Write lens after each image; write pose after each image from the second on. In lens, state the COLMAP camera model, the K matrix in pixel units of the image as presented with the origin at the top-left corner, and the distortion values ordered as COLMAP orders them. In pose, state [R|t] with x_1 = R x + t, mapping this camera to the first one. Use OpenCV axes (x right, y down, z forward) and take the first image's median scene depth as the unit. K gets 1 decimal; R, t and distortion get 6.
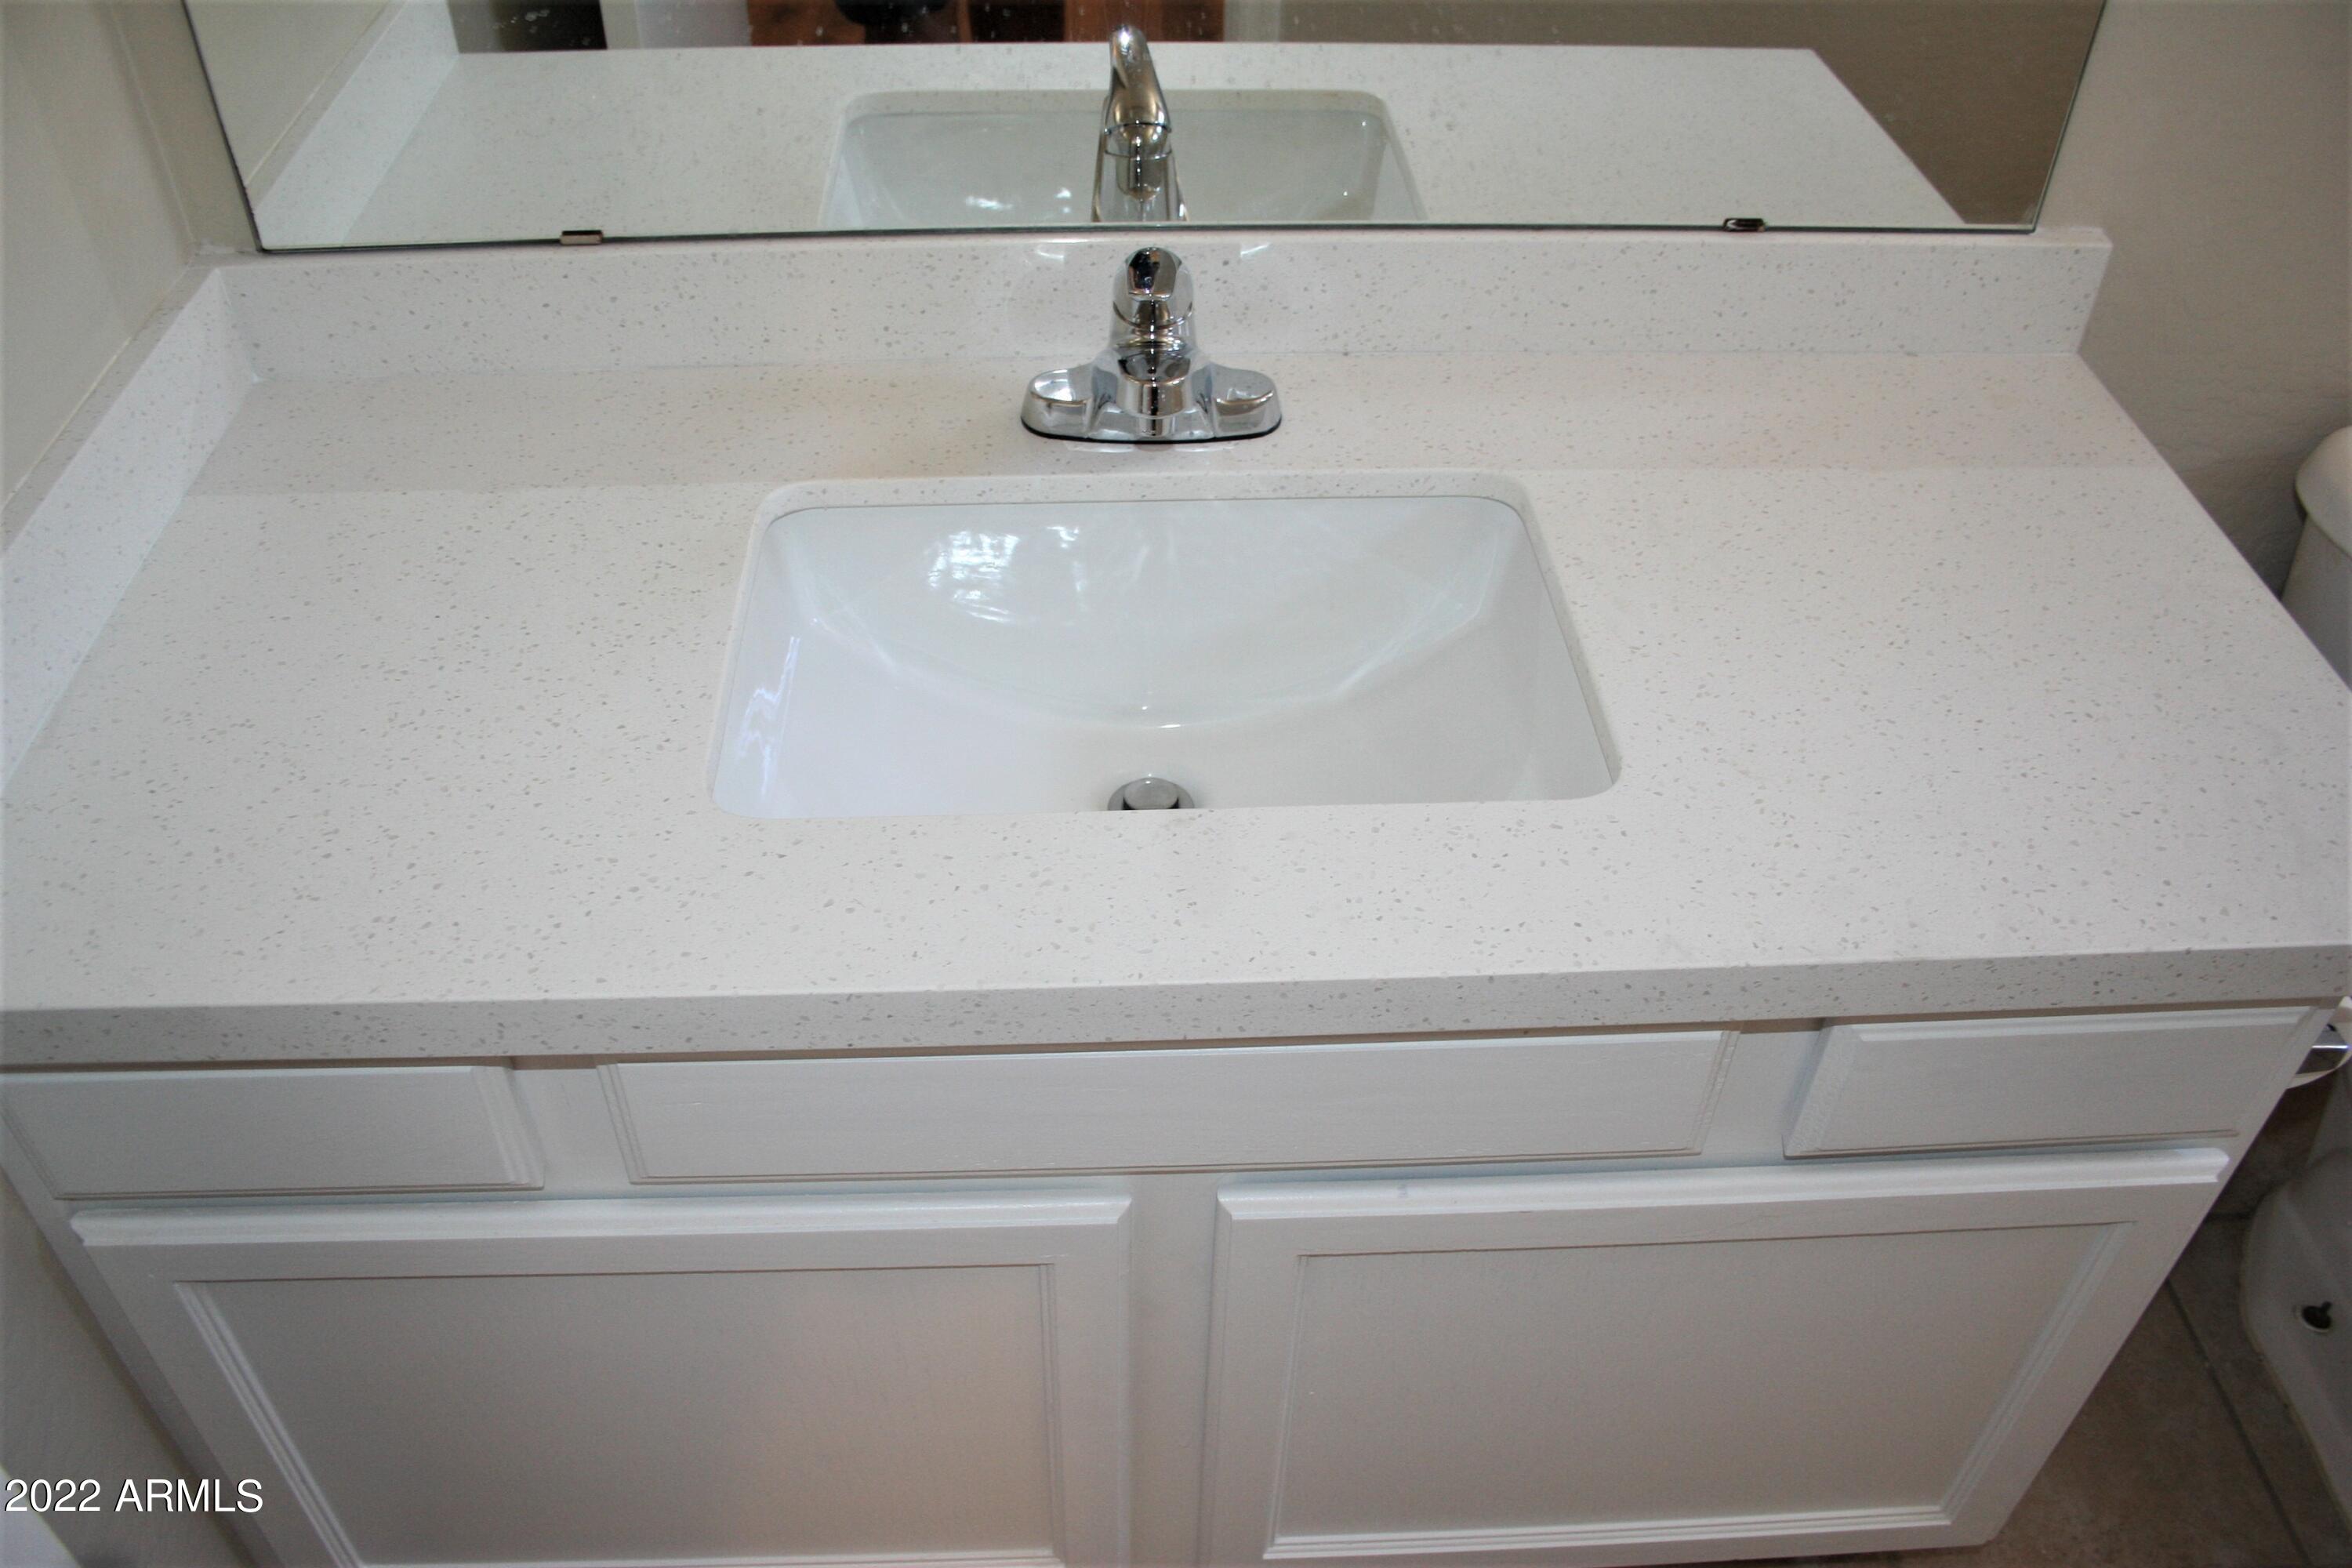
lens RADIAL K [[1956.0, 0, 1176.0], [0, 1956.0, 784.0], [0, 0, 1]] dist [-0.095035, 0.008573]
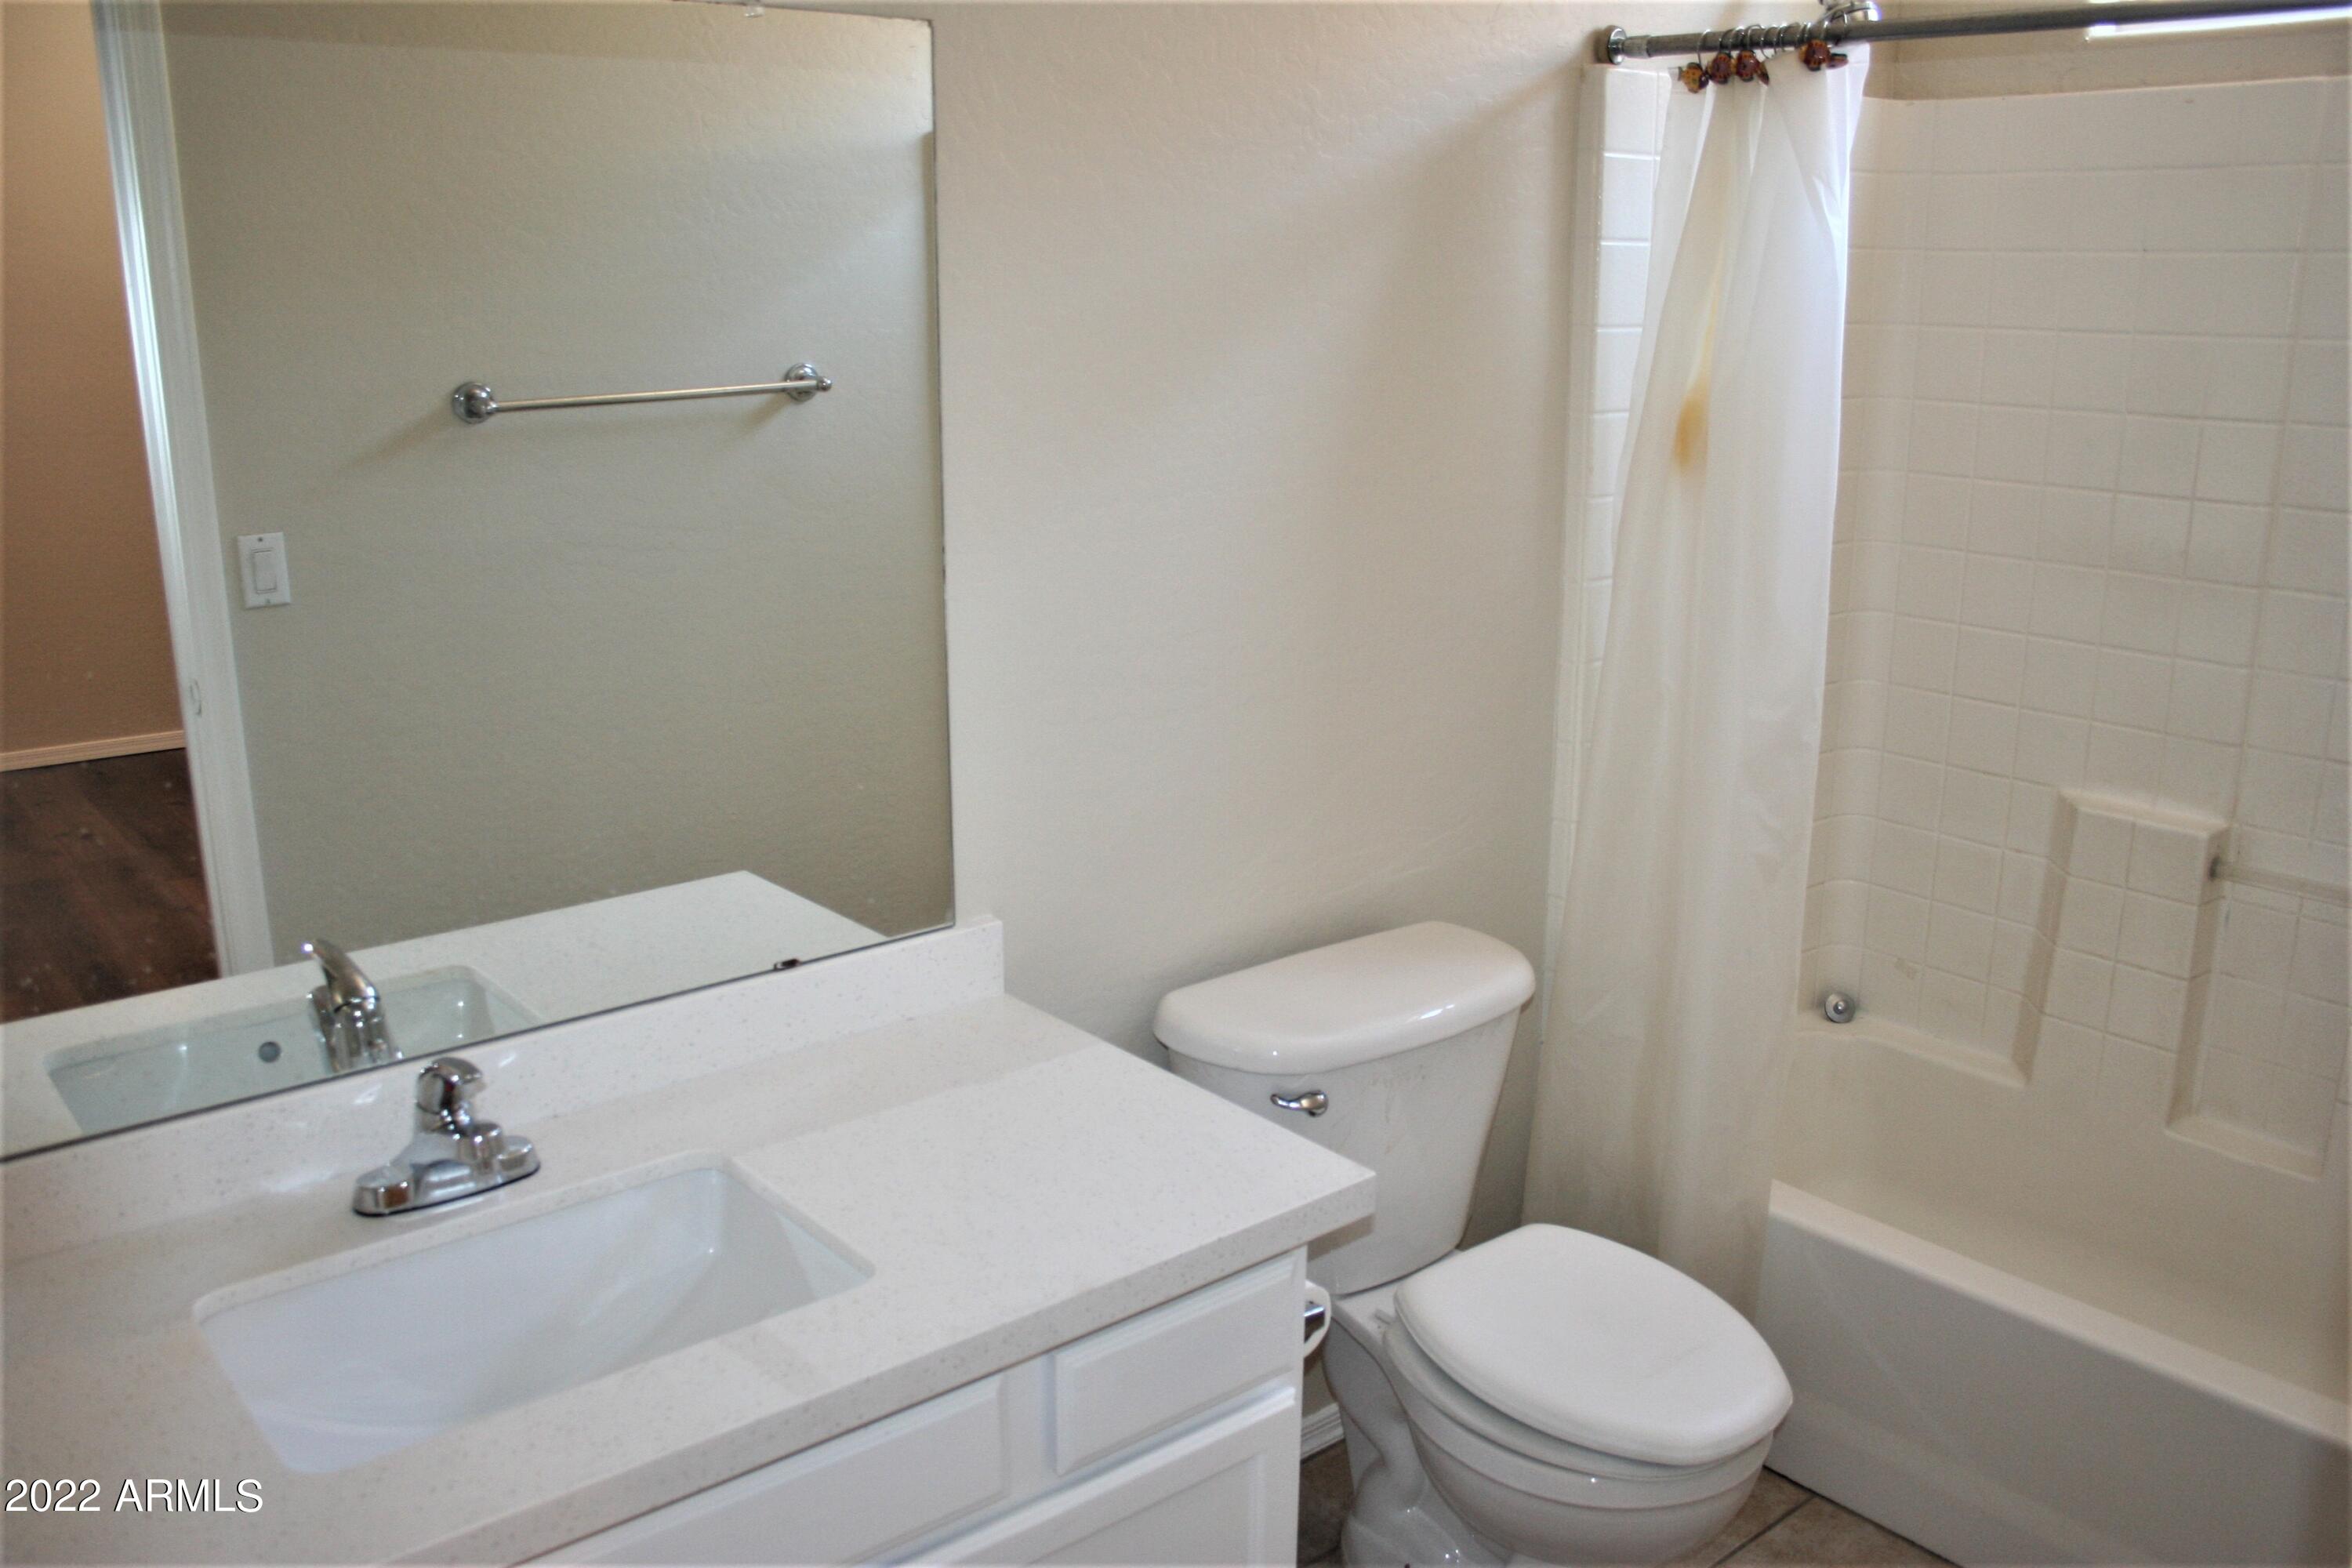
lens RADIAL K [[1956.0, 0, 1176.0], [0, 1956.0, 784.0], [0, 0, 1]] dist [-0.095035, 0.008573]
pose [[0.804208, -0.170825, 0.569270, -0.308665], [0.399767, 0.864239, -0.305412, 0.178506], [-0.439813, 0.473190, 0.763319, -0.375700]]
